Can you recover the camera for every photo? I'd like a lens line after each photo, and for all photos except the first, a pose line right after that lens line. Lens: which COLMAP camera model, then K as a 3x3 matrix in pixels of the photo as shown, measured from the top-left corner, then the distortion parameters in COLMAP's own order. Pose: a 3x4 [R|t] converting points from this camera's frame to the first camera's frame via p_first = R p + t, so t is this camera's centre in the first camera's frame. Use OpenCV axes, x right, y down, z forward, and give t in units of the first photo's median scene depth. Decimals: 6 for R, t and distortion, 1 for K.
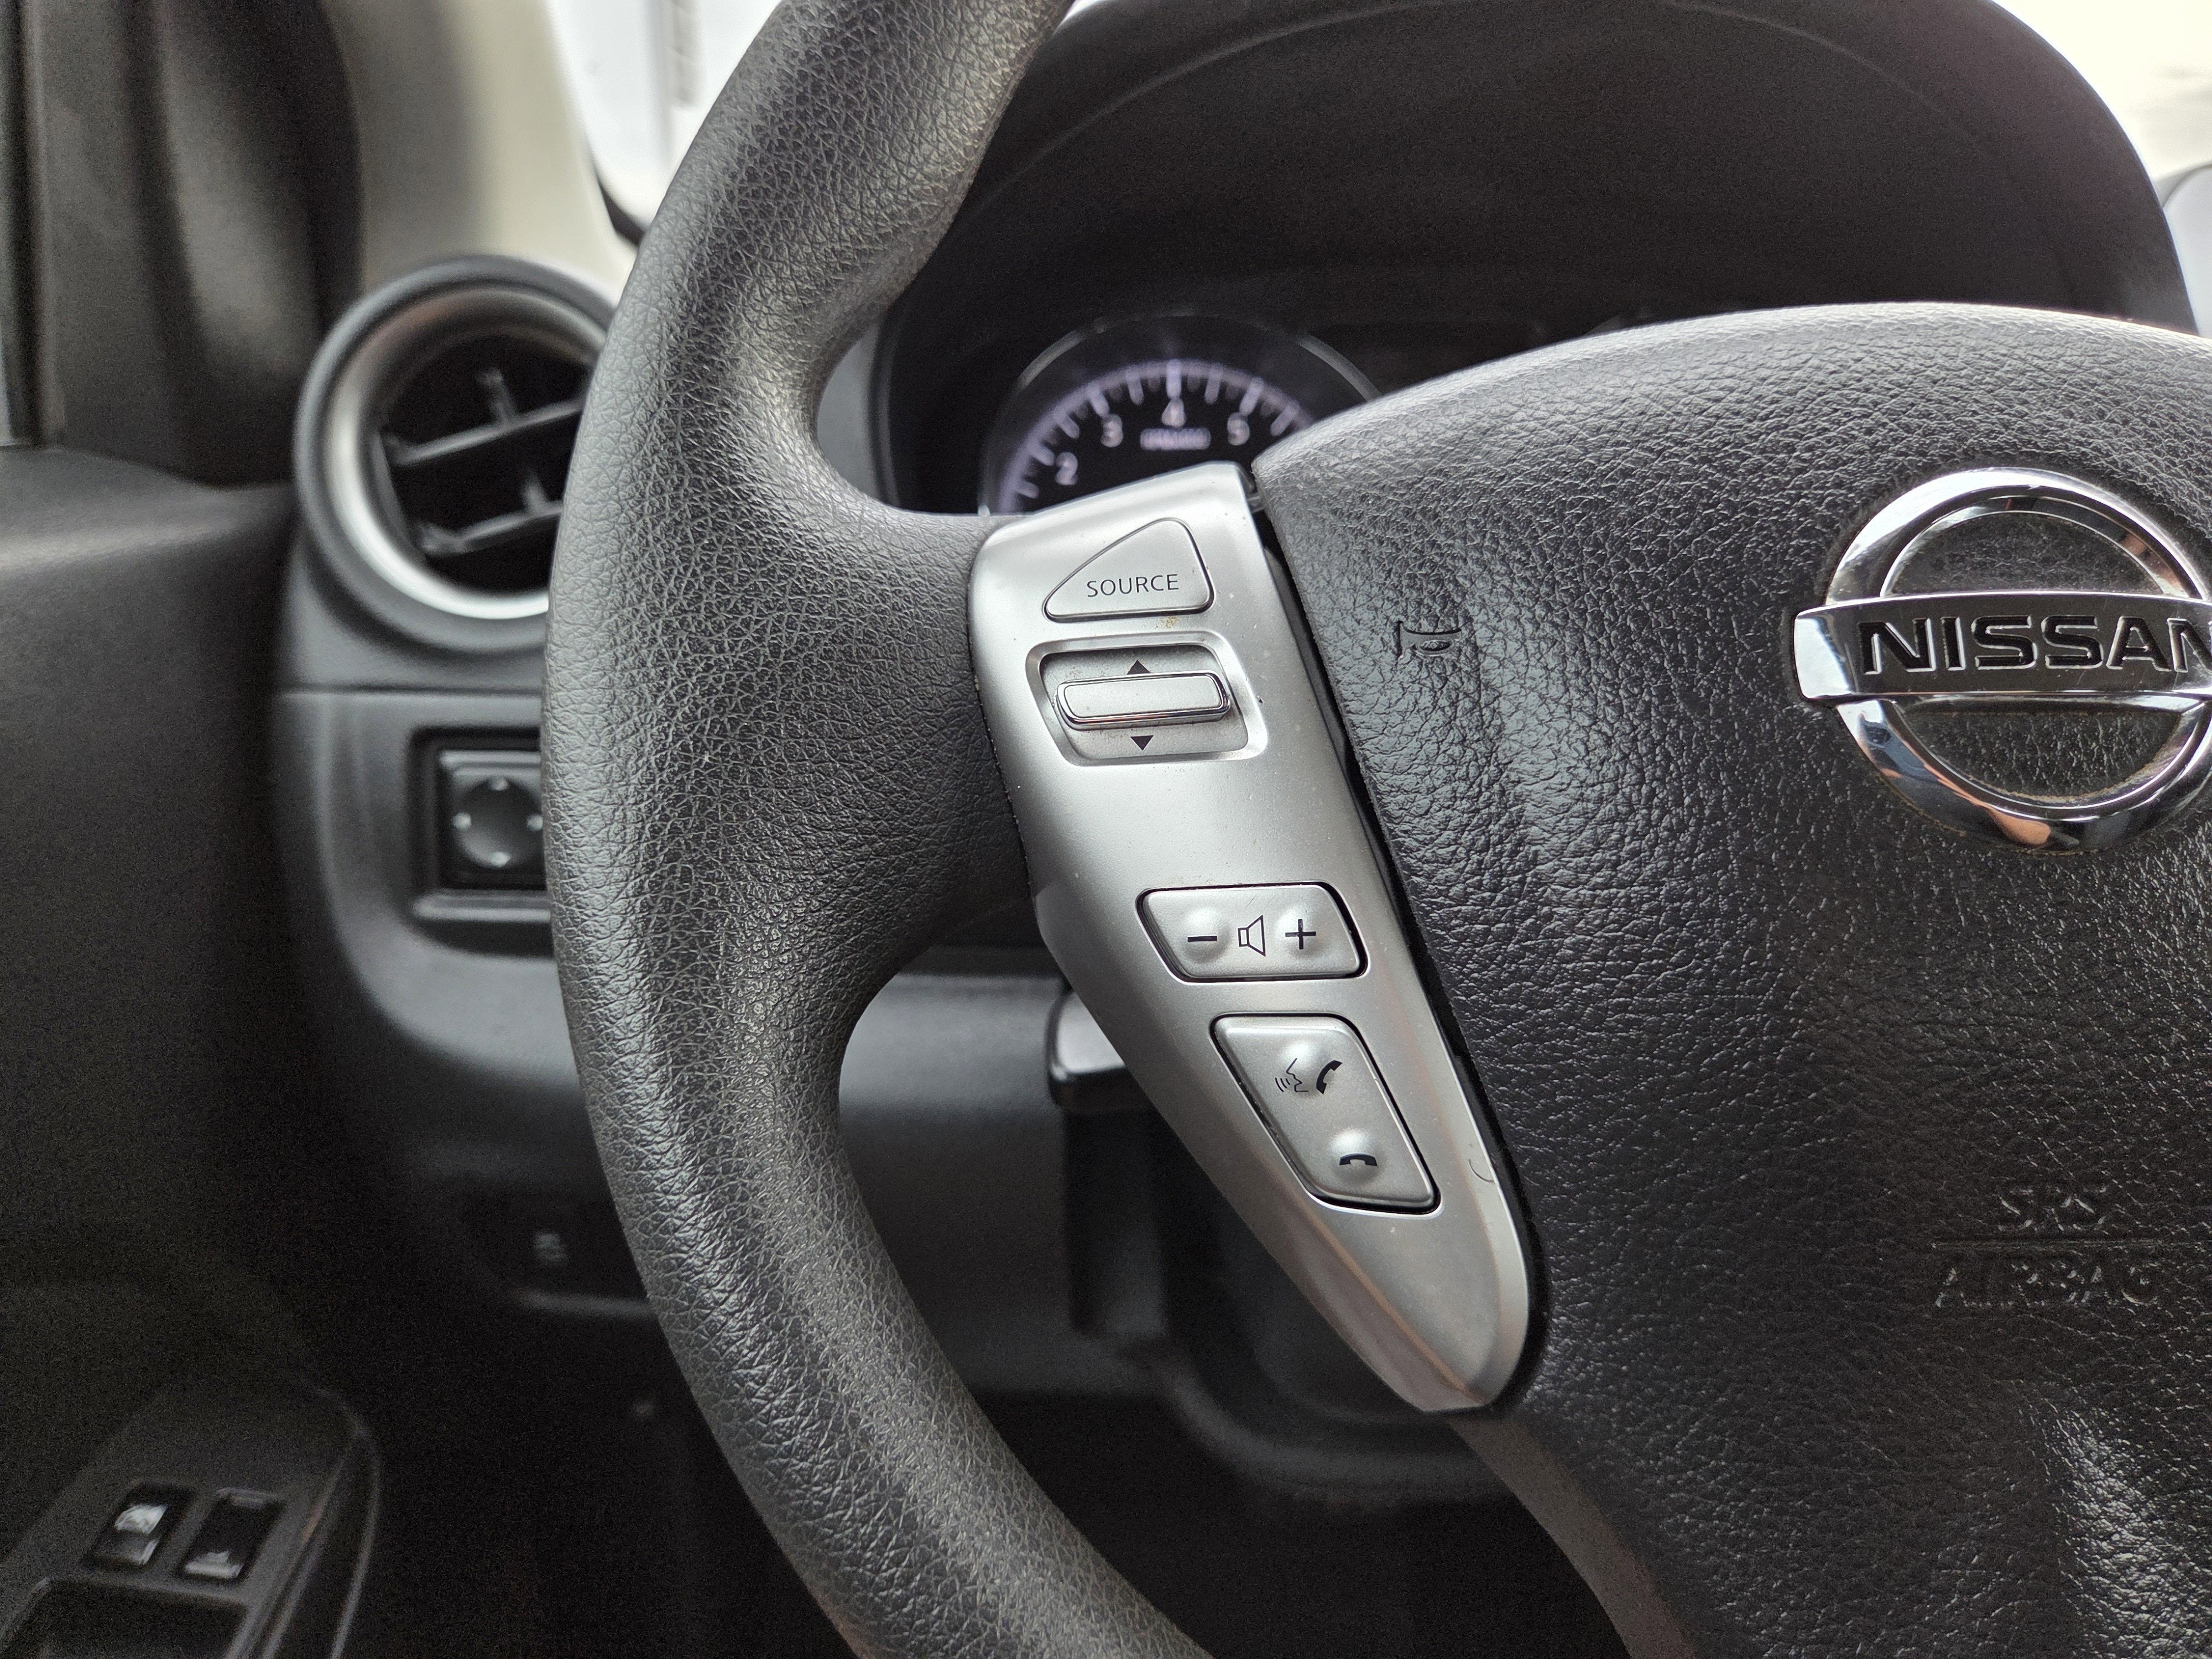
lens RADIAL K [[1465.0, 0, 1123.2], [0, 1465.0, 850.2], [0, 0, 1]] dist [0.031889, -0.030505]
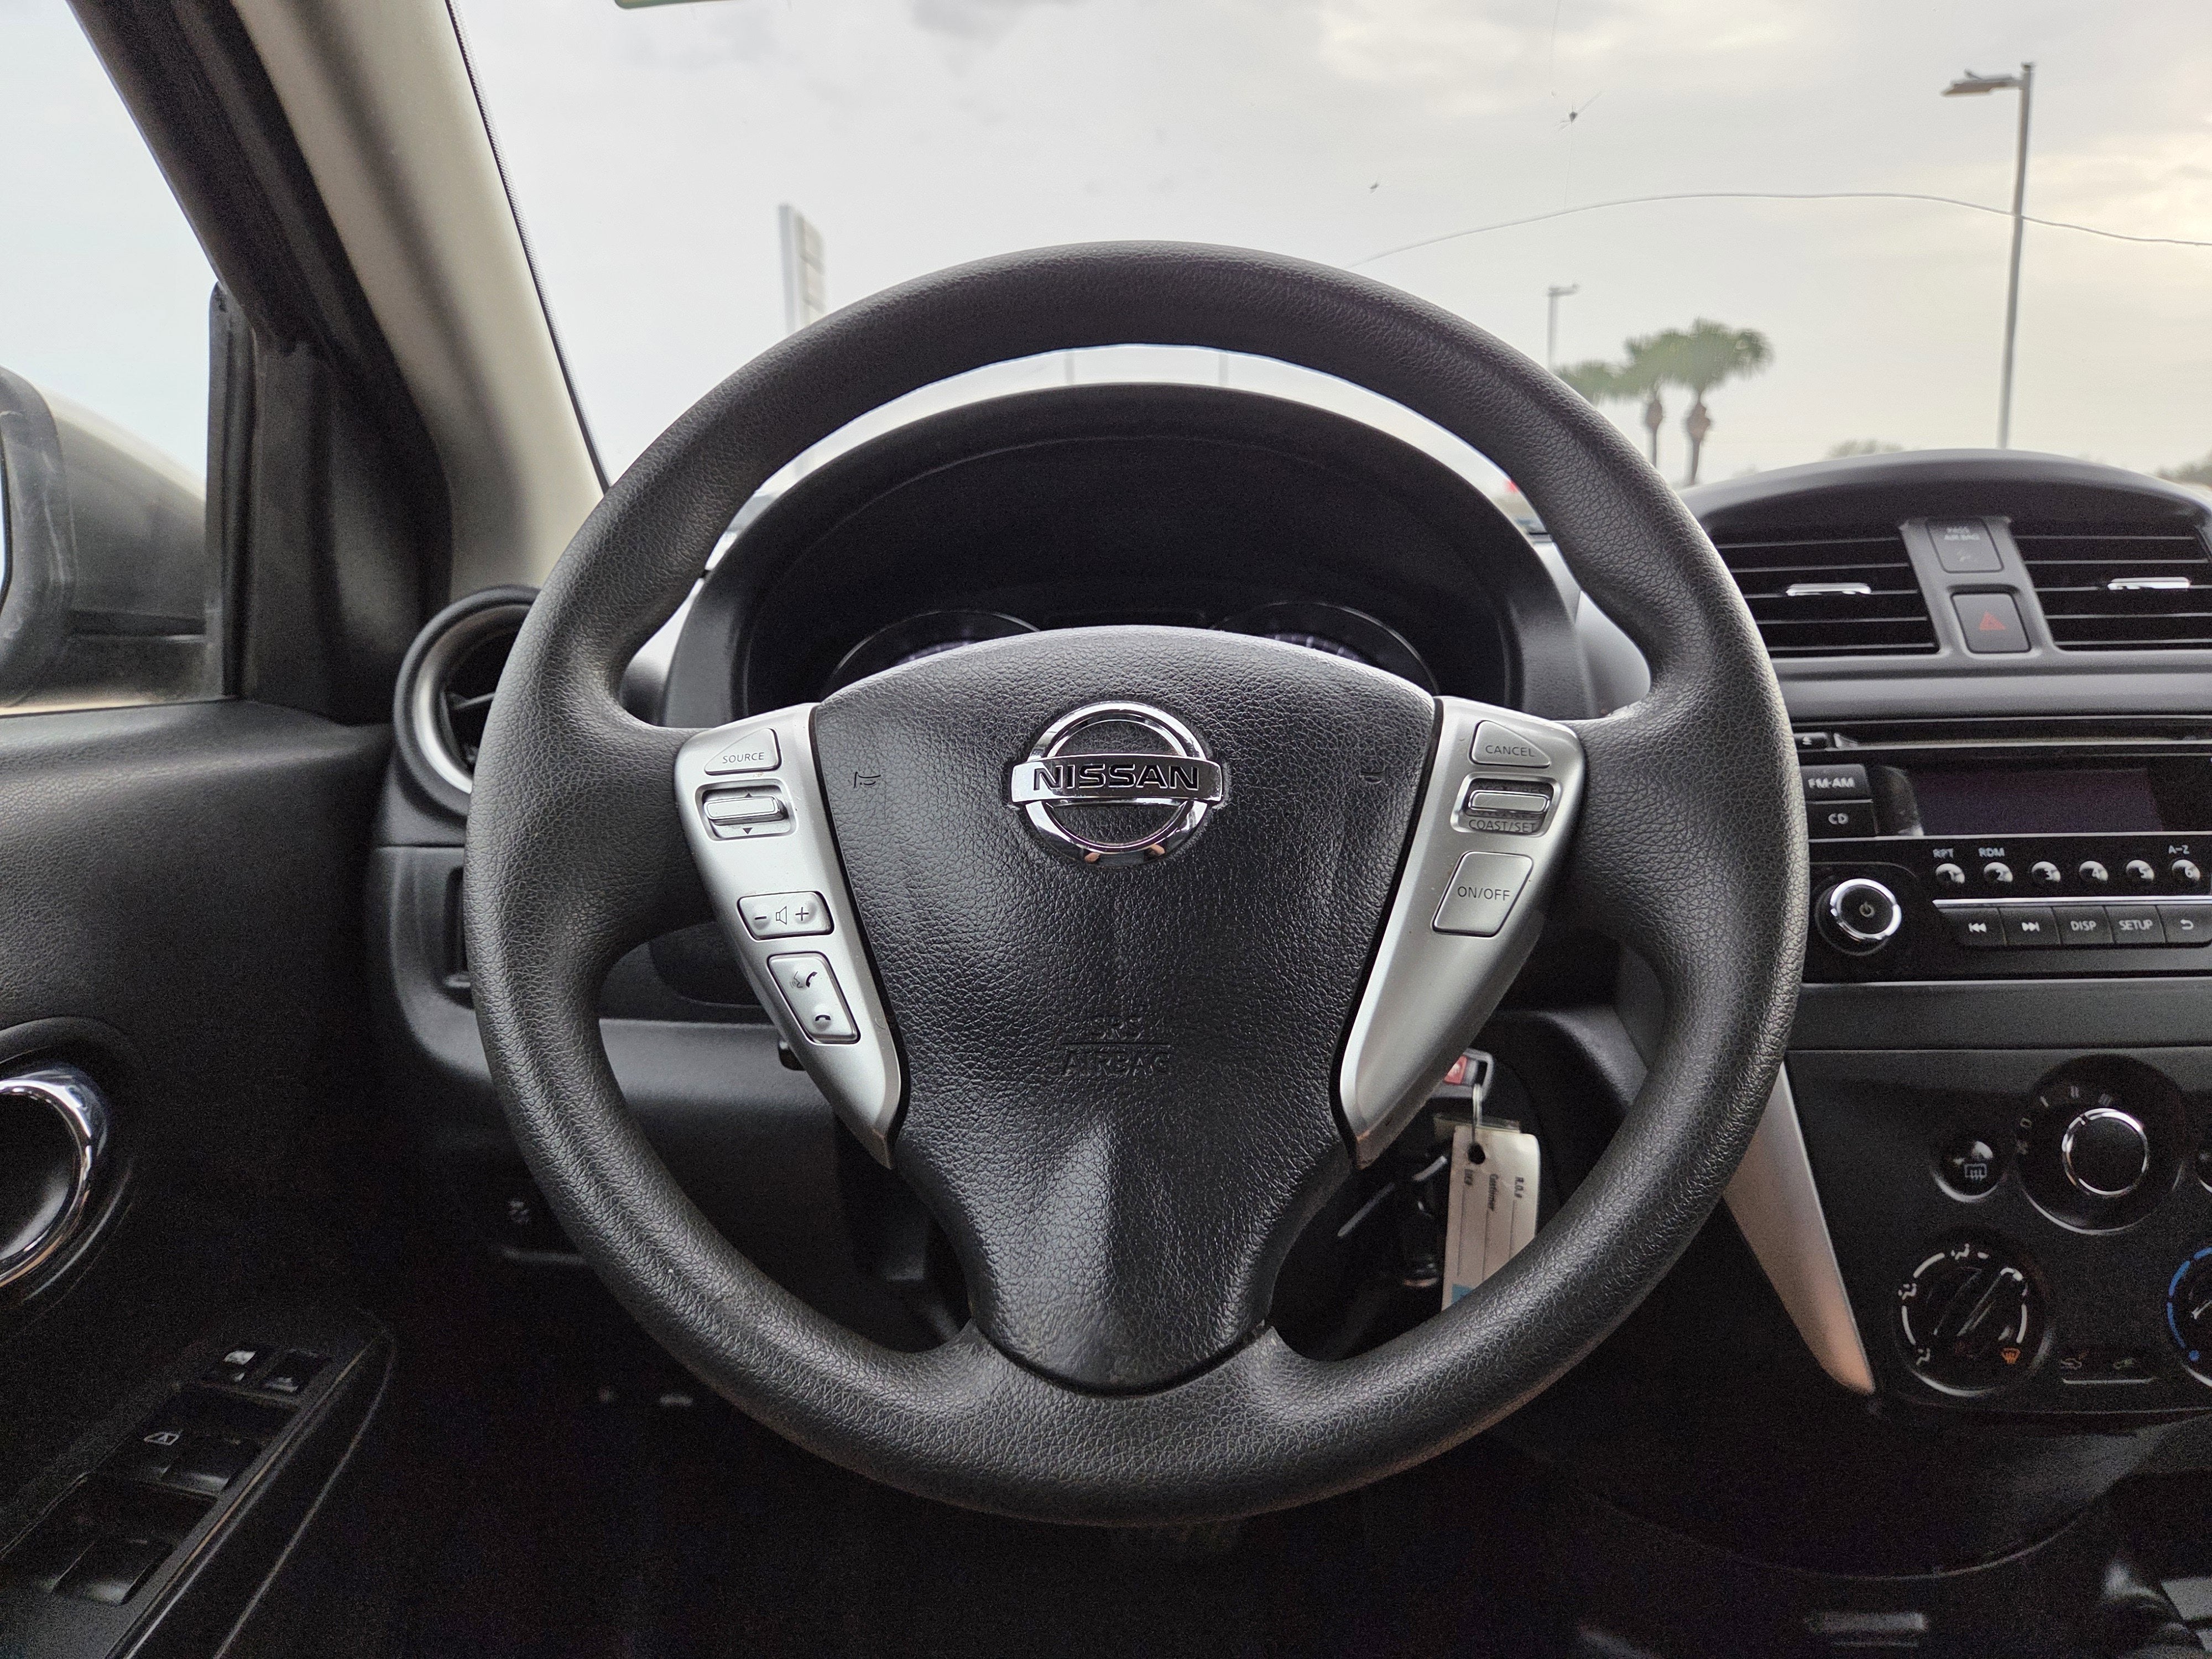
lens RADIAL K [[1465.0, 0, 1105.4], [0, 1465.0, 817.3], [0, 0, 1]] dist [0.031889, -0.030505]
pose [[0.997790, -0.009607, -0.065741, 0.671343], [-0.000448, 0.988495, -0.151253, 0.229548], [0.066438, 0.150948, 0.986307, -1.064614]]
